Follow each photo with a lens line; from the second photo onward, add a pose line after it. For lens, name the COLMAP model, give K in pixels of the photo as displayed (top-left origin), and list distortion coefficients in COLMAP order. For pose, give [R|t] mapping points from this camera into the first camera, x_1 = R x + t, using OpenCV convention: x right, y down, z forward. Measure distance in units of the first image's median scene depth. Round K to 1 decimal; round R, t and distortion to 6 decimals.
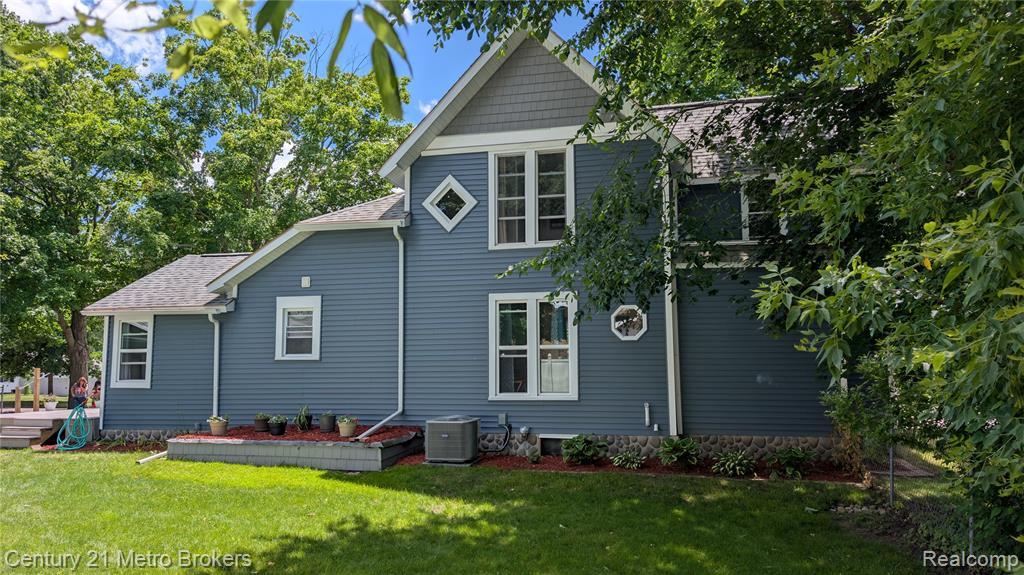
lens RADIAL K [[724.3, 0, 512.0], [0, 724.3, 287.5], [0, 0, 1]] dist [0.053238, -0.098253]
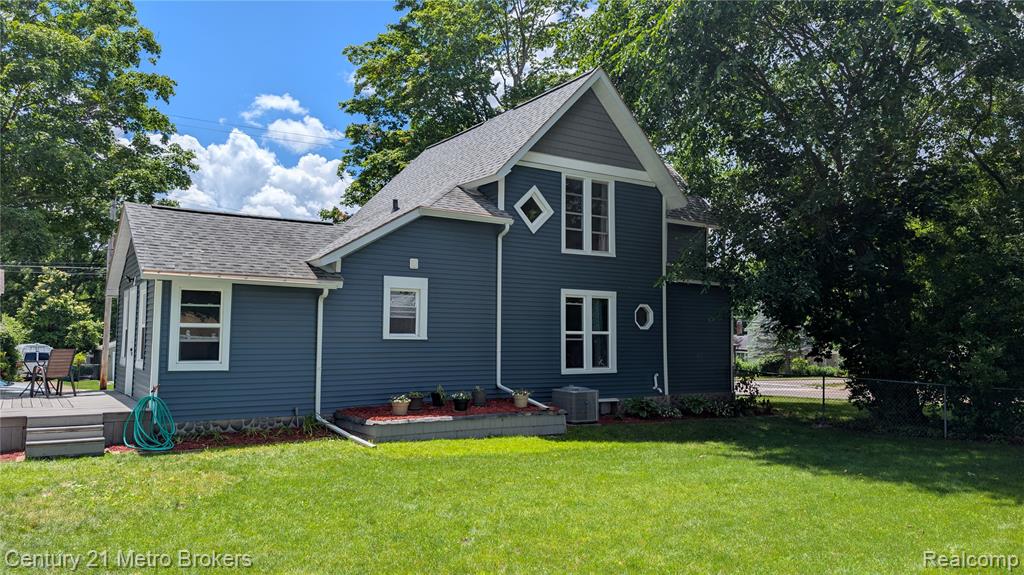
lens RADIAL K [[724.3, 0, 512.0], [0, 724.3, 287.5], [0, 0, 1]] dist [0.053238, -0.098253]
pose [[0.688678, 0.065777, 0.722078, -0.959090], [-0.084843, 0.996346, -0.009843, 0.025352], [-0.720087, -0.054485, 0.691742, 0.203015]]
